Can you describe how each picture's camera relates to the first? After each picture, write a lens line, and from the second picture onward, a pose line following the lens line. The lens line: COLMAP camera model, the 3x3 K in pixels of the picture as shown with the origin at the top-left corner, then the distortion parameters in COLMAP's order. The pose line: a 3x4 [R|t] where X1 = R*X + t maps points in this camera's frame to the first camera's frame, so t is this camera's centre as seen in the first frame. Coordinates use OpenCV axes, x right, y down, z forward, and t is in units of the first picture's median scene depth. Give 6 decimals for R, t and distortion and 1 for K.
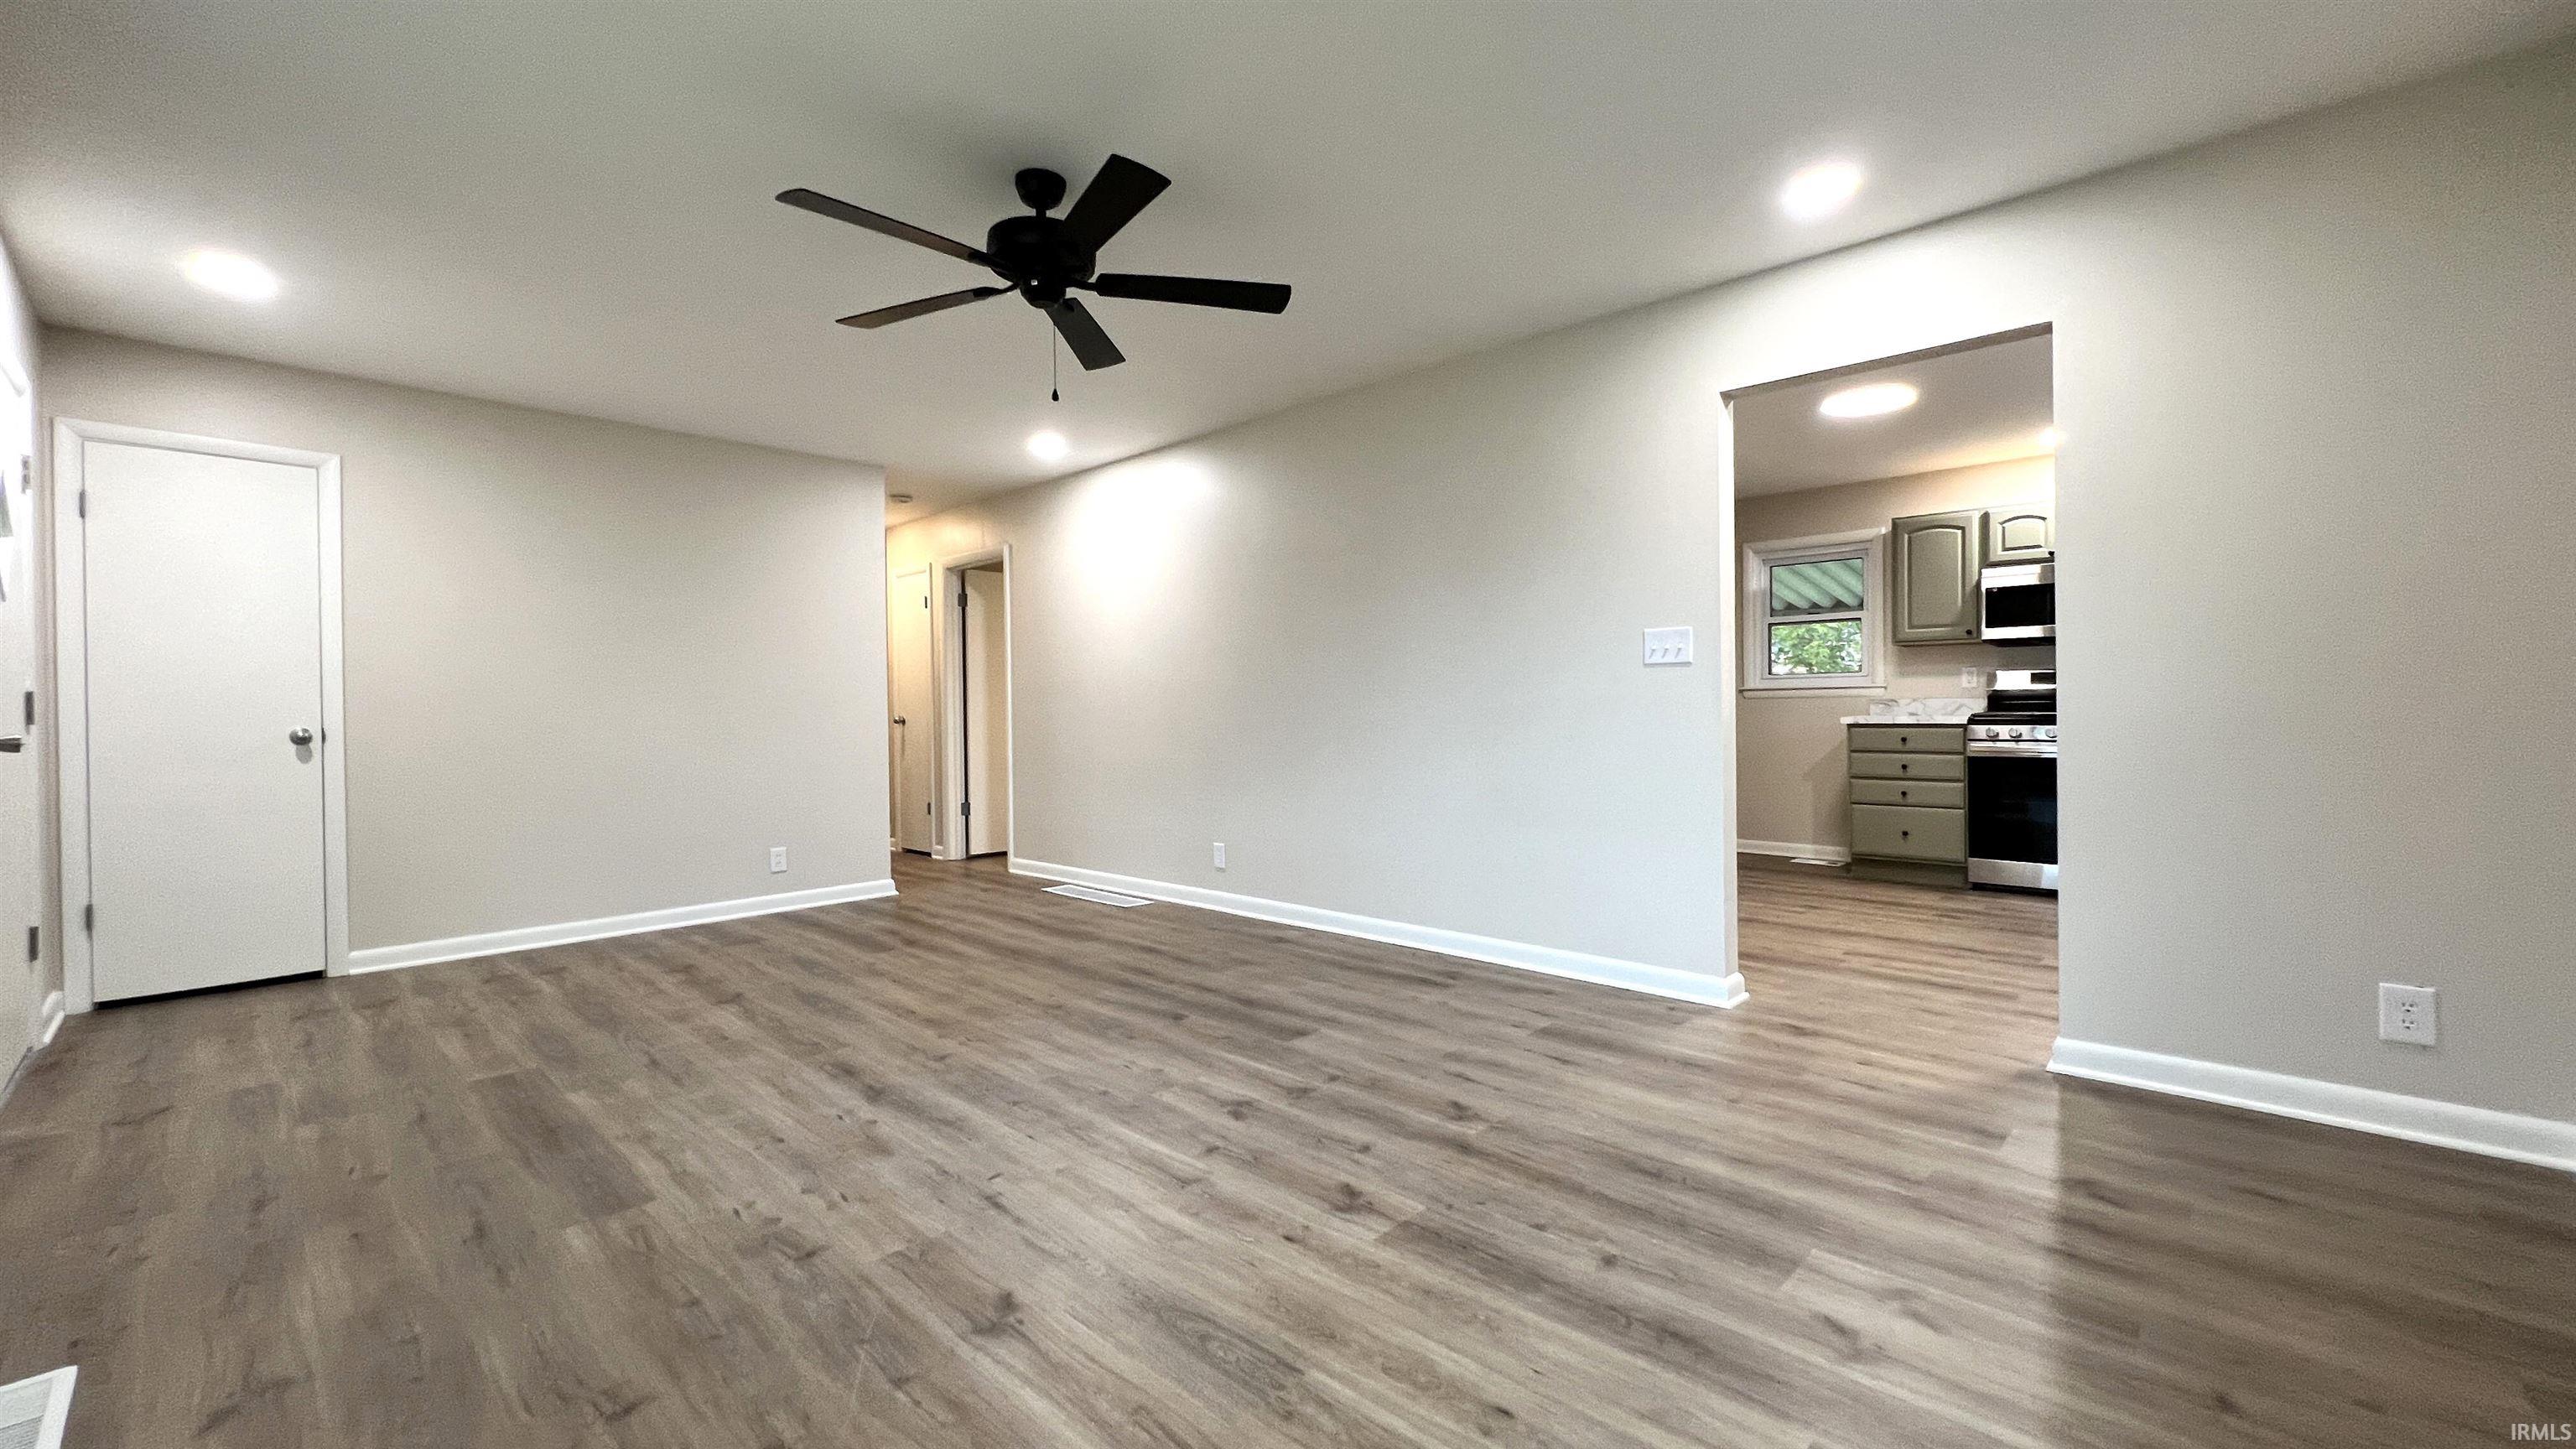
lens RADIAL K [[1026.5, 0, 1288.0], [0, 1026.5, 716.2], [0, 0, 1]] dist [-0.001098, -0.000328]
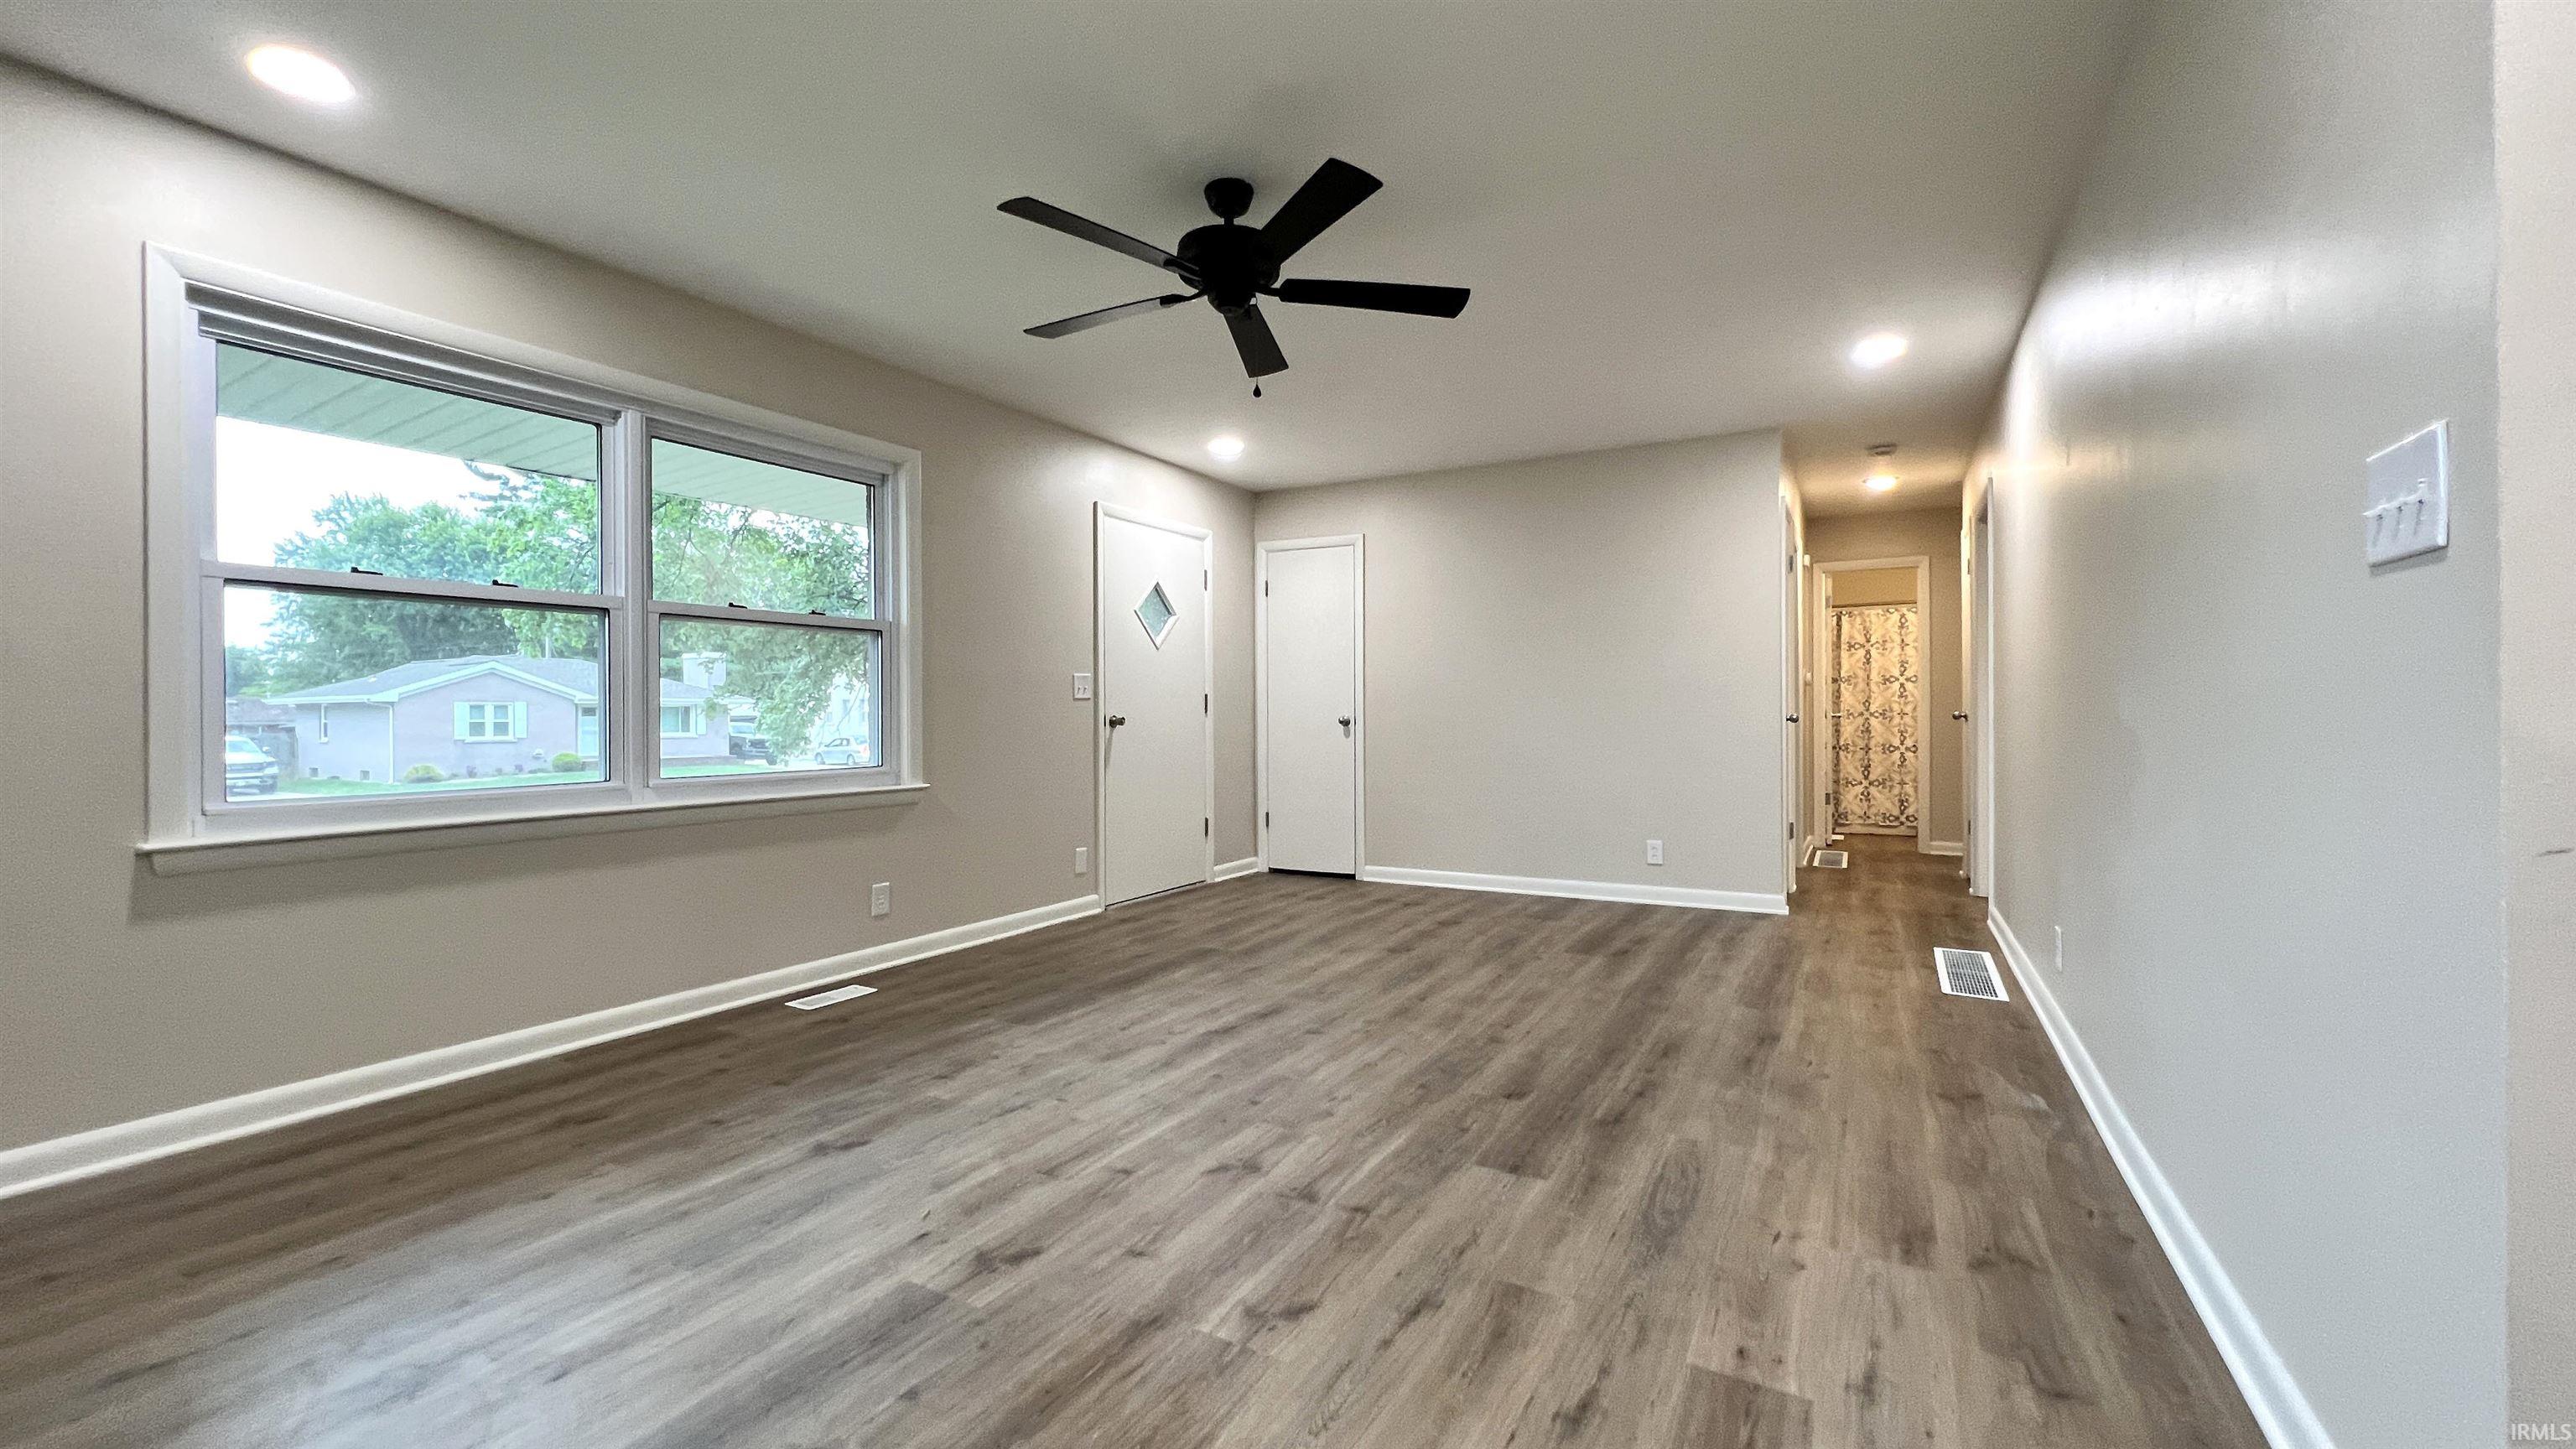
lens RADIAL K [[1026.5, 0, 1287.3], [0, 1026.5, 716.8], [0, 0, 1]] dist [-0.001098, -0.000328]
pose [[0.245000, 0.013997, -0.969422, 0.713535], [-0.004344, 0.999902, 0.013339, -0.008928], [0.969513, 0.000943, 0.245036, 0.744220]]
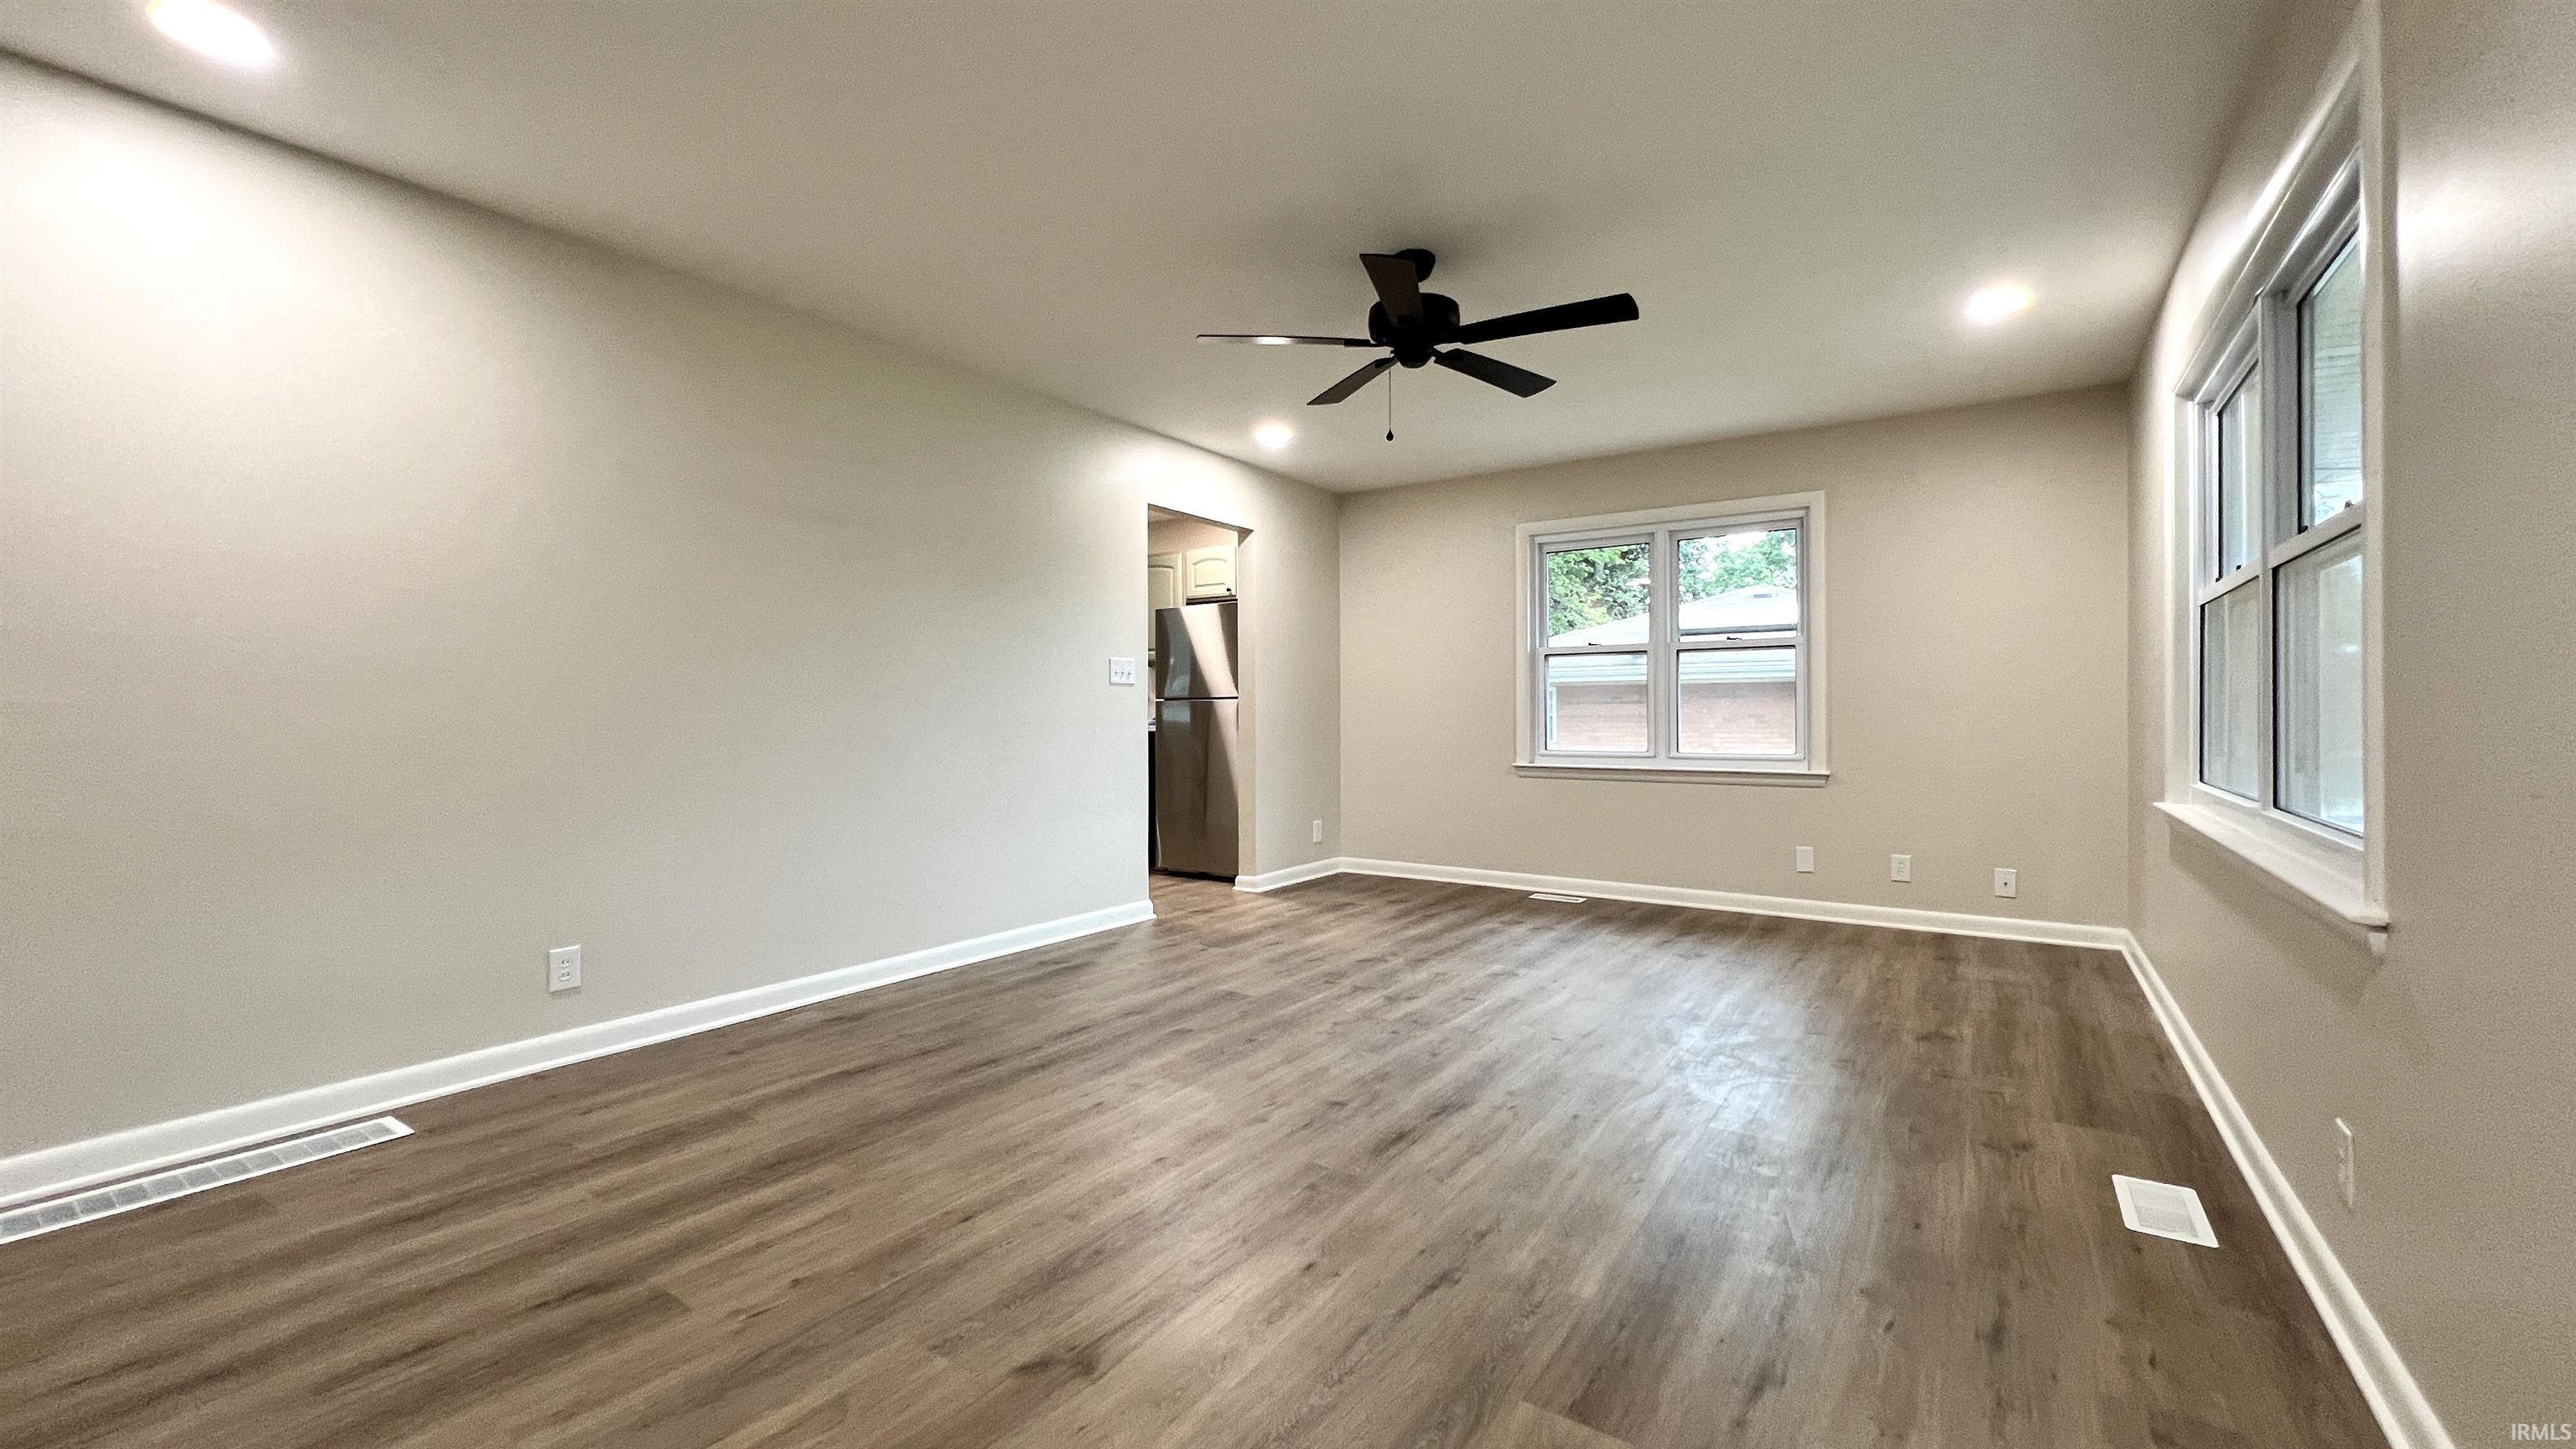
lens RADIAL K [[1026.5, 0, 1293.8], [0, 1026.5, 697.1], [0, 0, 1]] dist [-0.001098, -0.000328]
pose [[-0.172383, 0.027216, 0.984654, -1.265289], [0.010260, 0.999614, -0.025834, 0.005598], [-0.984977, 0.005650, -0.172596, 1.239746]]
